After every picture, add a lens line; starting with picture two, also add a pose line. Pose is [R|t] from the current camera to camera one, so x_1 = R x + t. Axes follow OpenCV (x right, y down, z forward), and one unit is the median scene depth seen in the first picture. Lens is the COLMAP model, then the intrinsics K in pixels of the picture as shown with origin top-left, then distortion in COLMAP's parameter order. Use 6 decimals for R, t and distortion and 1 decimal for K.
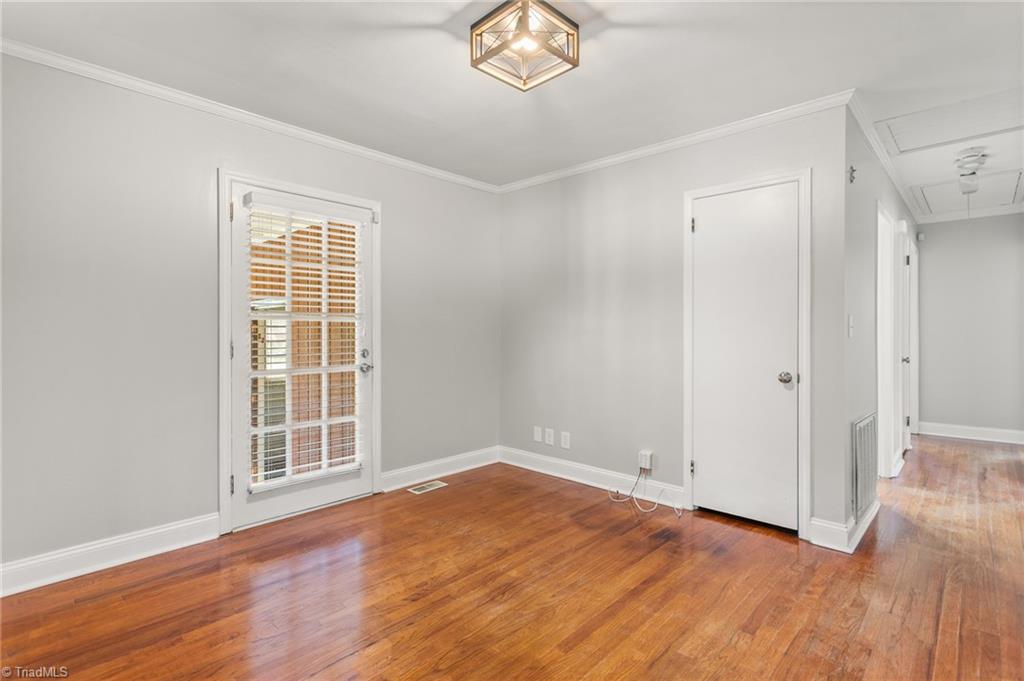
lens RADIAL K [[490.0, 0, 513.0], [0, 490.0, 333.7], [0, 0, 1]] dist [-0.001104, 0.000266]
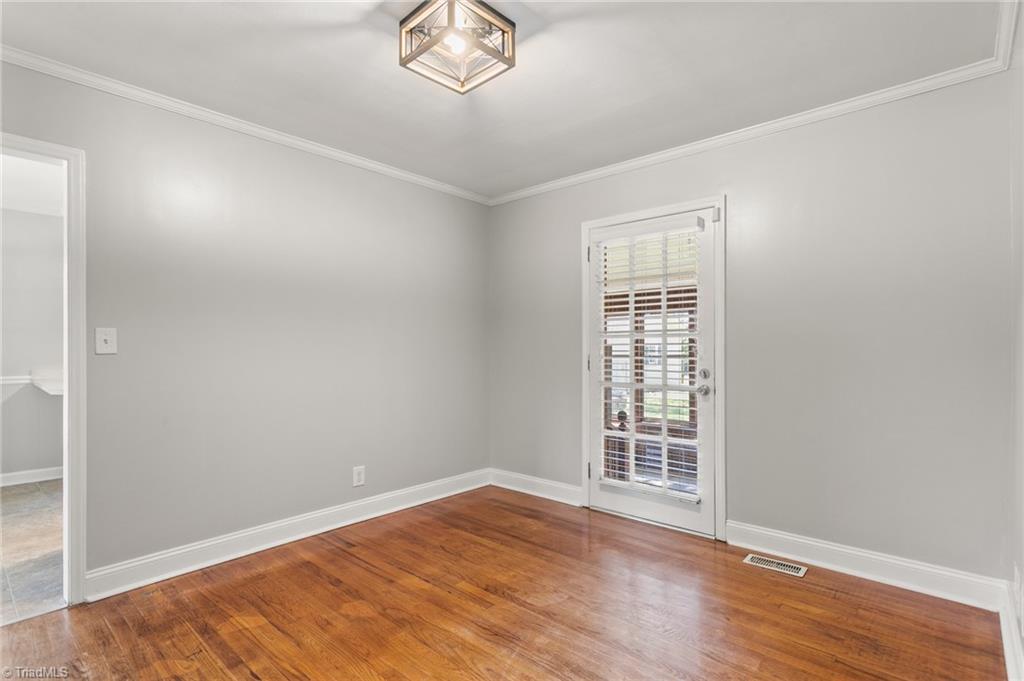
lens RADIAL K [[490.0, 0, 514.2], [0, 490.0, 347.9], [0, 0, 1]] dist [-0.001104, 0.000266]
pose [[0.035319, -0.002740, -0.999372, 0.623811], [-0.001506, 0.999995, -0.002795, -0.003017], [0.999375, 0.001603, 0.035314, 0.694104]]
